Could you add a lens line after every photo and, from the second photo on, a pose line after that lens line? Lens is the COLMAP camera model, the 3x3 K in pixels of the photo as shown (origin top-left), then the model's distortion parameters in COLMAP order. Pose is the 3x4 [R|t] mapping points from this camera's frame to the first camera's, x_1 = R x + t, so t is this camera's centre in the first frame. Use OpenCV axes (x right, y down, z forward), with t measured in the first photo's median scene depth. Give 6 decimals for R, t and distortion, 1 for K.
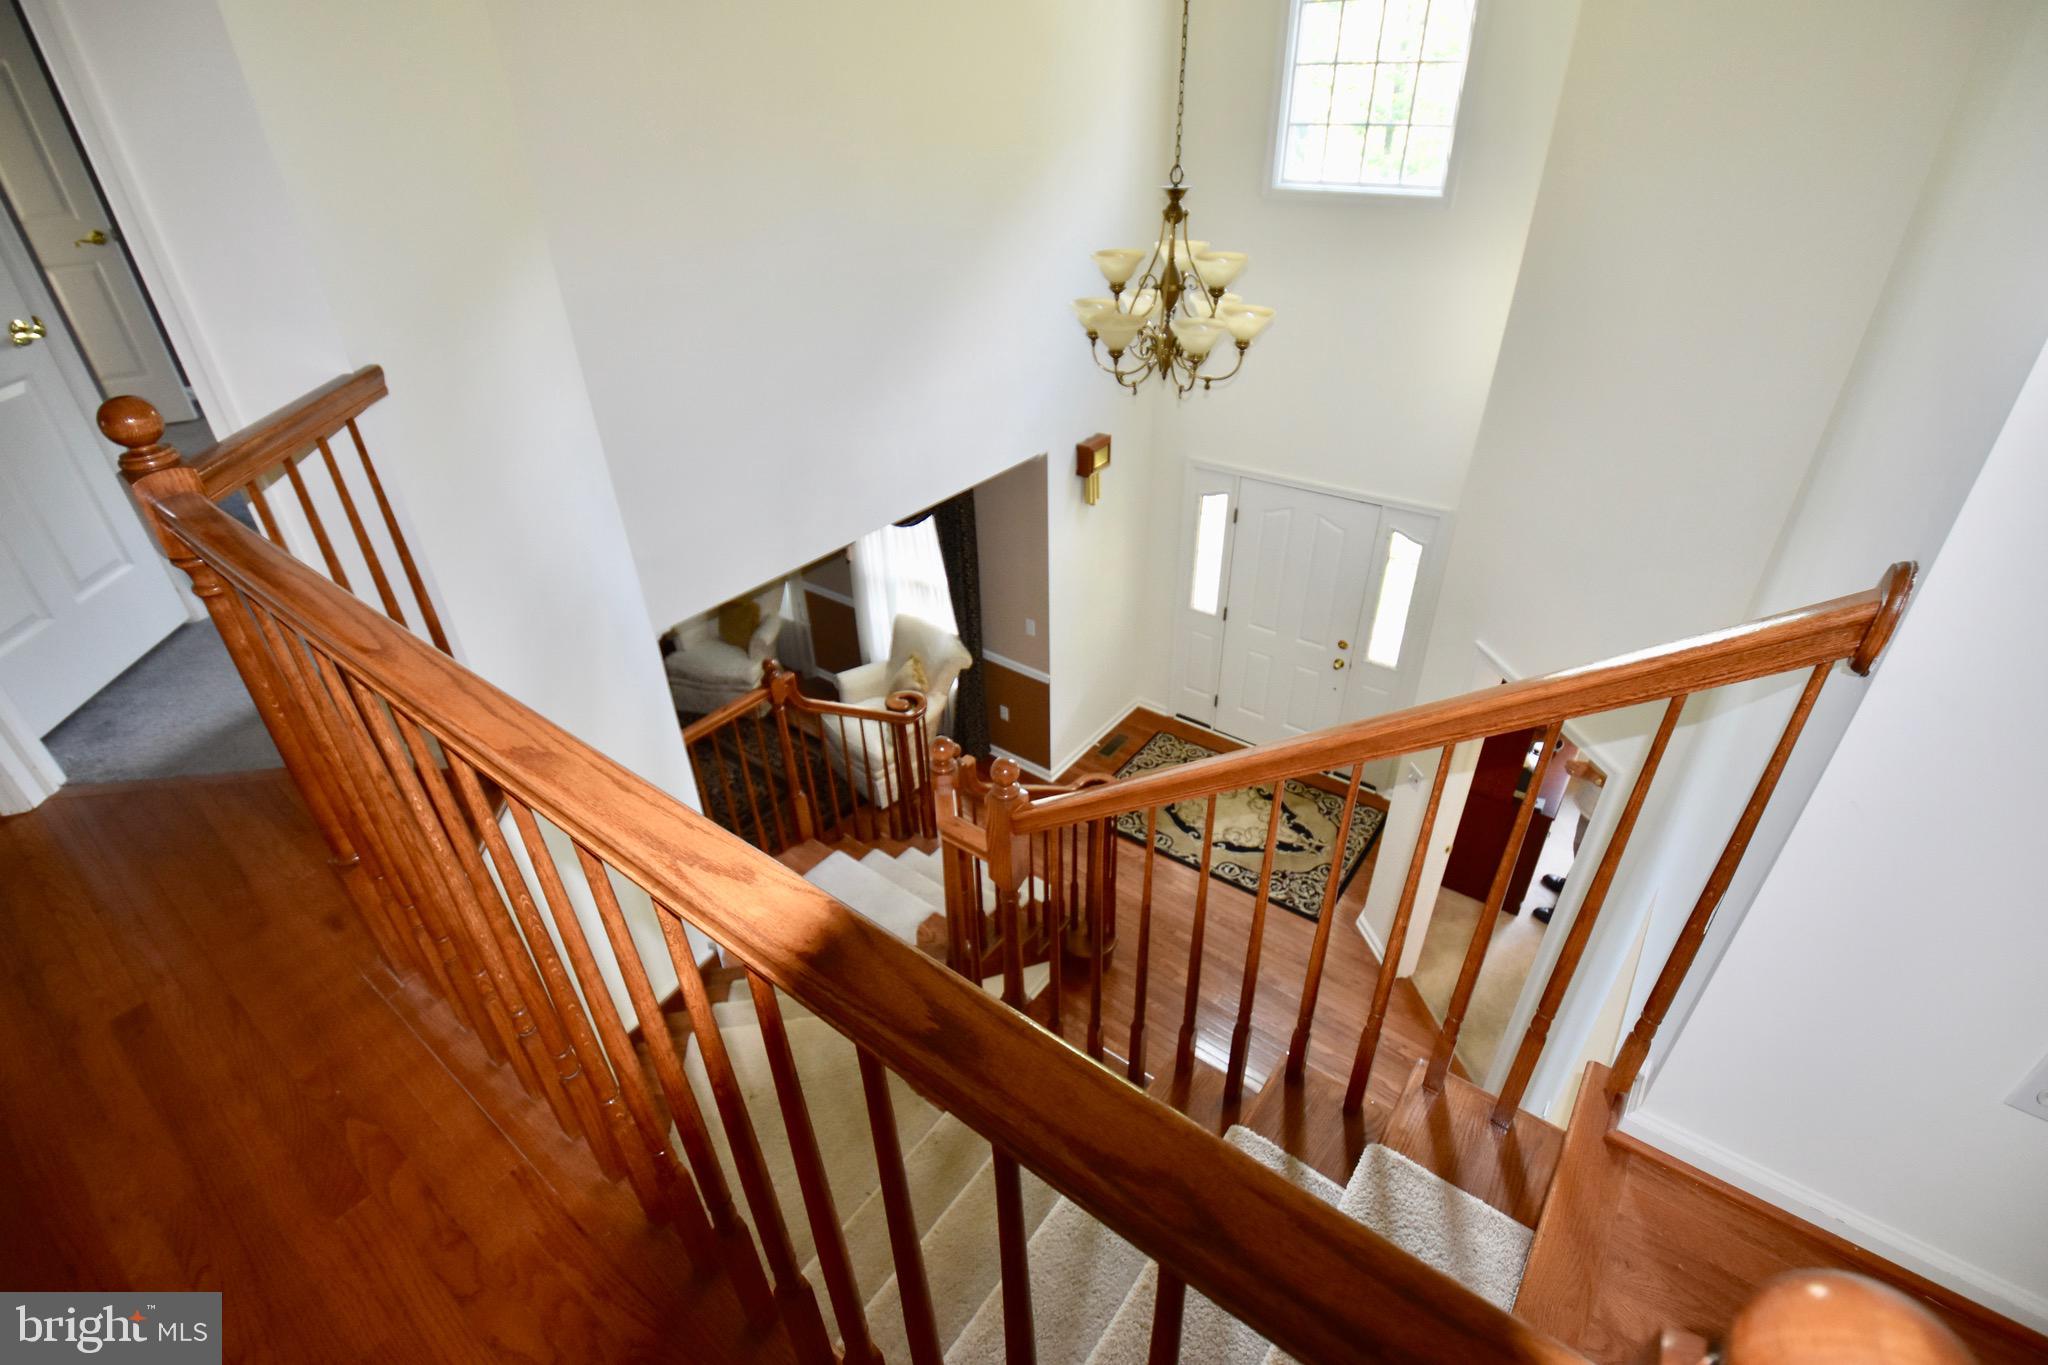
lens RADIAL K [[932.6, 0, 1032.2], [0, 932.6, 667.3], [0, 0, 1]] dist [0.001137, -0.014701]
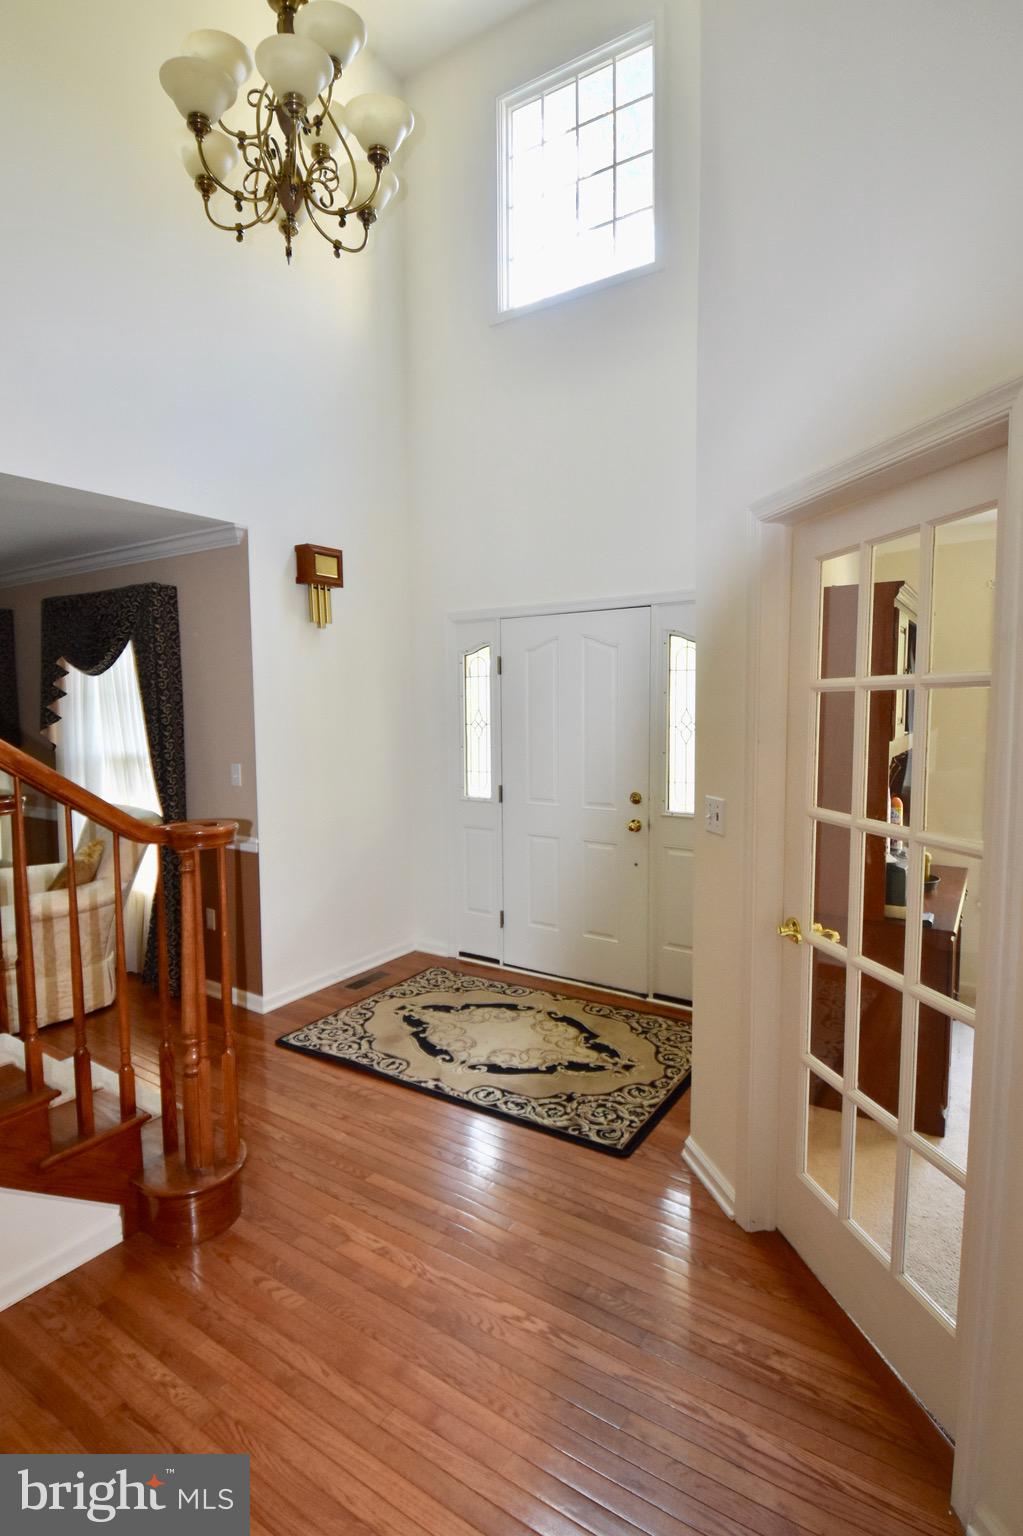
lens RADIAL K [[767.5, 0, 511.5], [0, 767.5, 768.0], [0, 0, 1]] dist [0.001188, 0.000009]
pose [[0.998487, 0.007269, 0.054507, 0.192077], [0.019123, 0.883451, -0.468133, 0.256962], [-0.051557, 0.468467, 0.881975, 0.421120]]
